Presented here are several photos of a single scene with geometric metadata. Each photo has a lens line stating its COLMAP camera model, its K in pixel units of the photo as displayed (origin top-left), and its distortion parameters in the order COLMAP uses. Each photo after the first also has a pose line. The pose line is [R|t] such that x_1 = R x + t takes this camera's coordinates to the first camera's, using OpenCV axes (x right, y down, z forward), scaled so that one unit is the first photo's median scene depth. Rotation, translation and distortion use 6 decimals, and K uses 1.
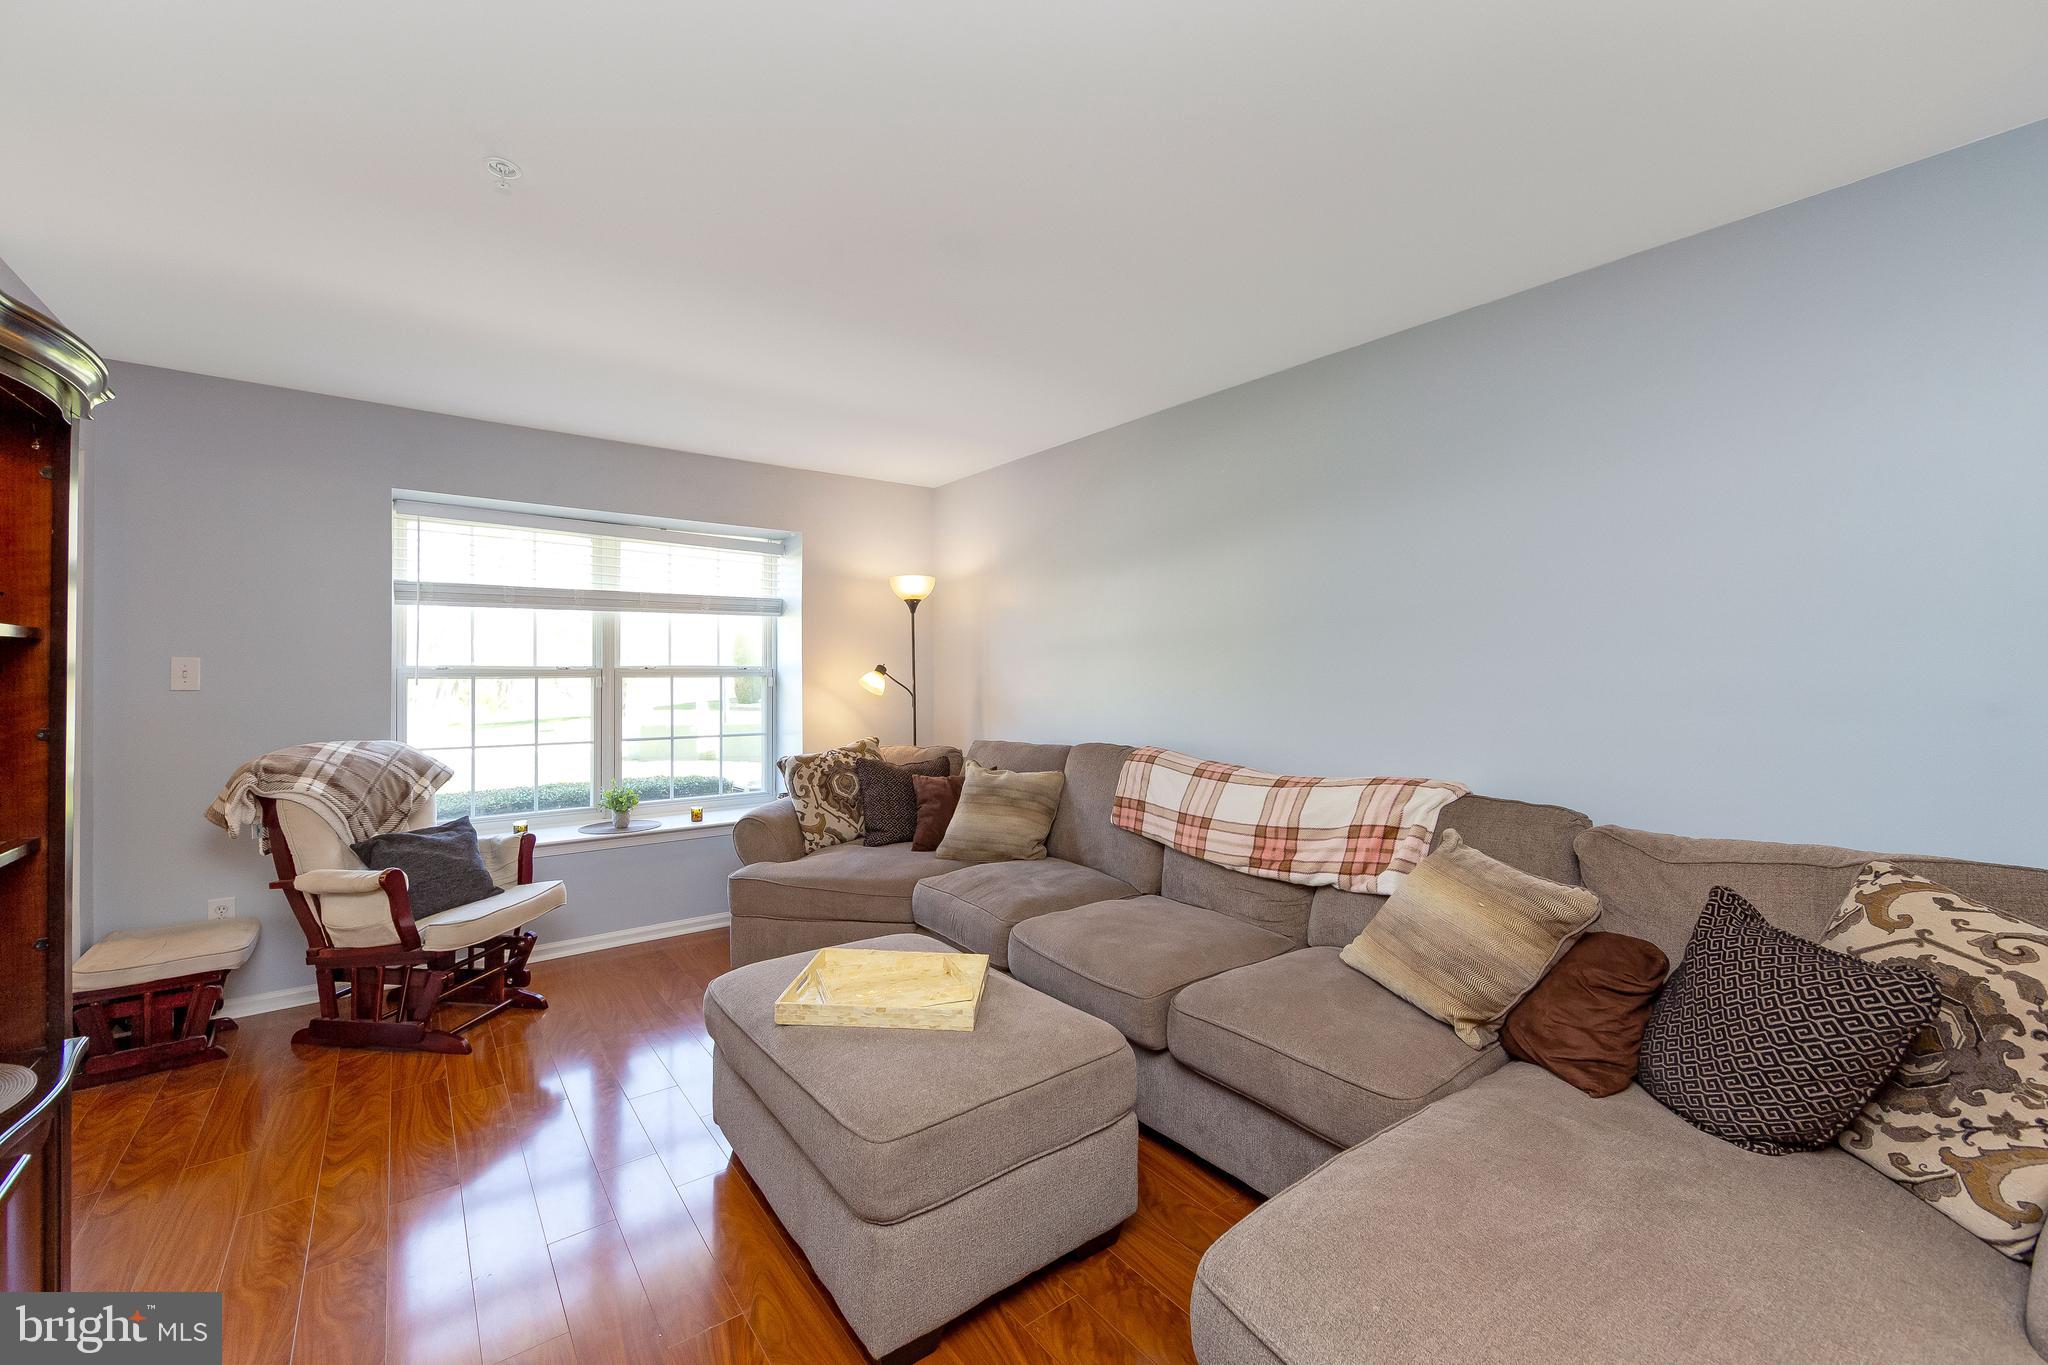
lens RADIAL K [[815.3, 0, 1024.4], [0, 815.3, 681.7], [0, 0, 1]] dist [0.000491, -0.000936]
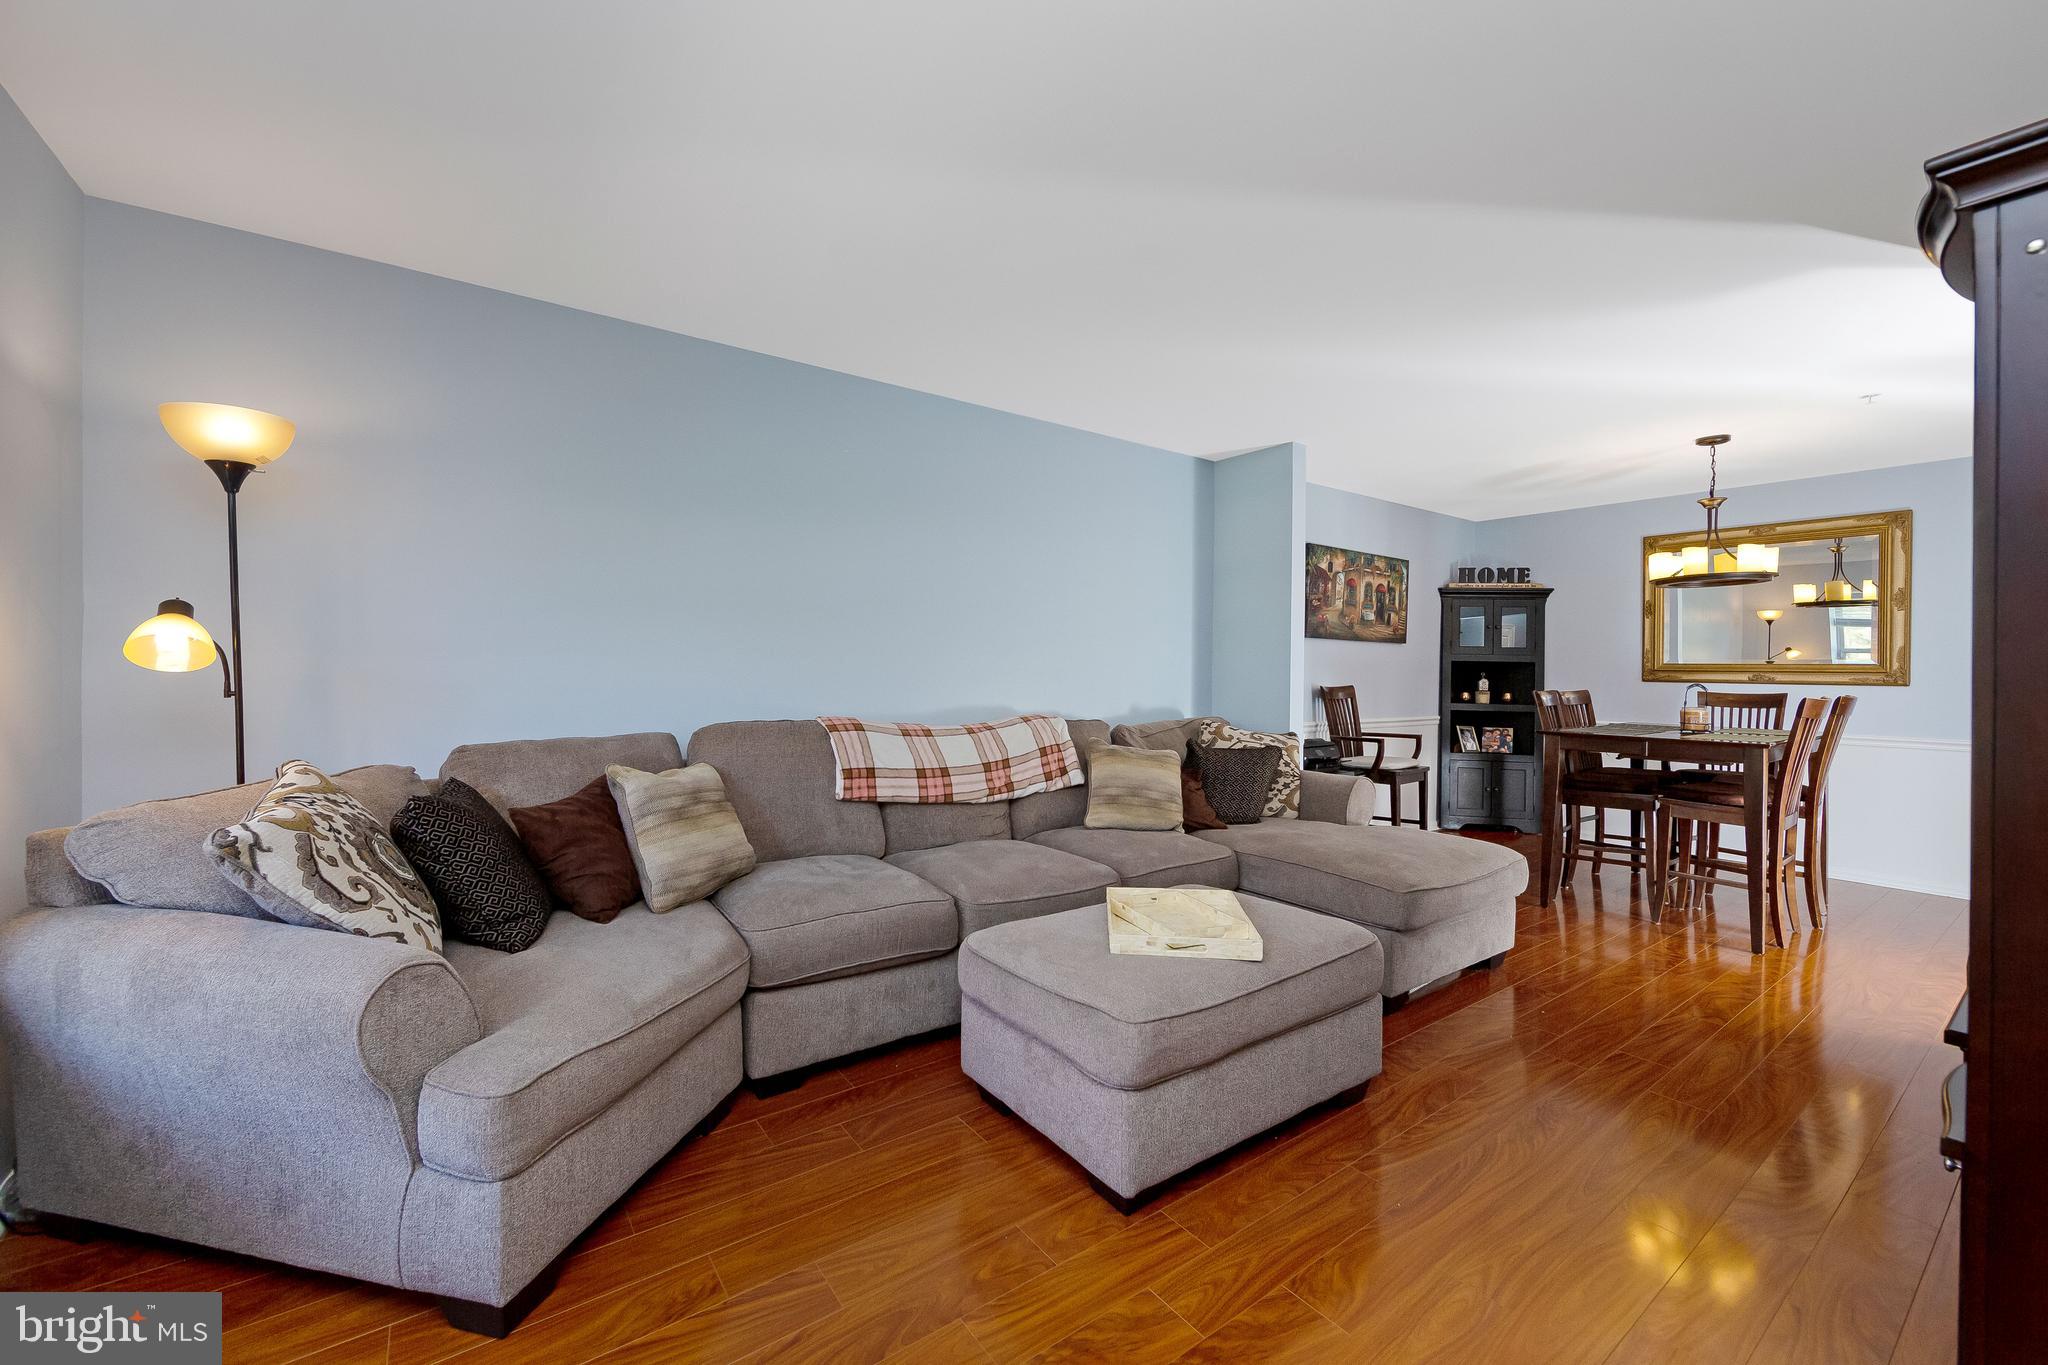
lens RADIAL K [[815.3, 0, 1024.2], [0, 815.3, 671.9], [0, 0, 1]] dist [0.000491, -0.000936]
pose [[0.024242, -0.013912, 0.999609, -0.893438], [-0.004826, 0.999890, 0.014033, 0.012772], [-0.999694, -0.005165, 0.024173, 0.819038]]
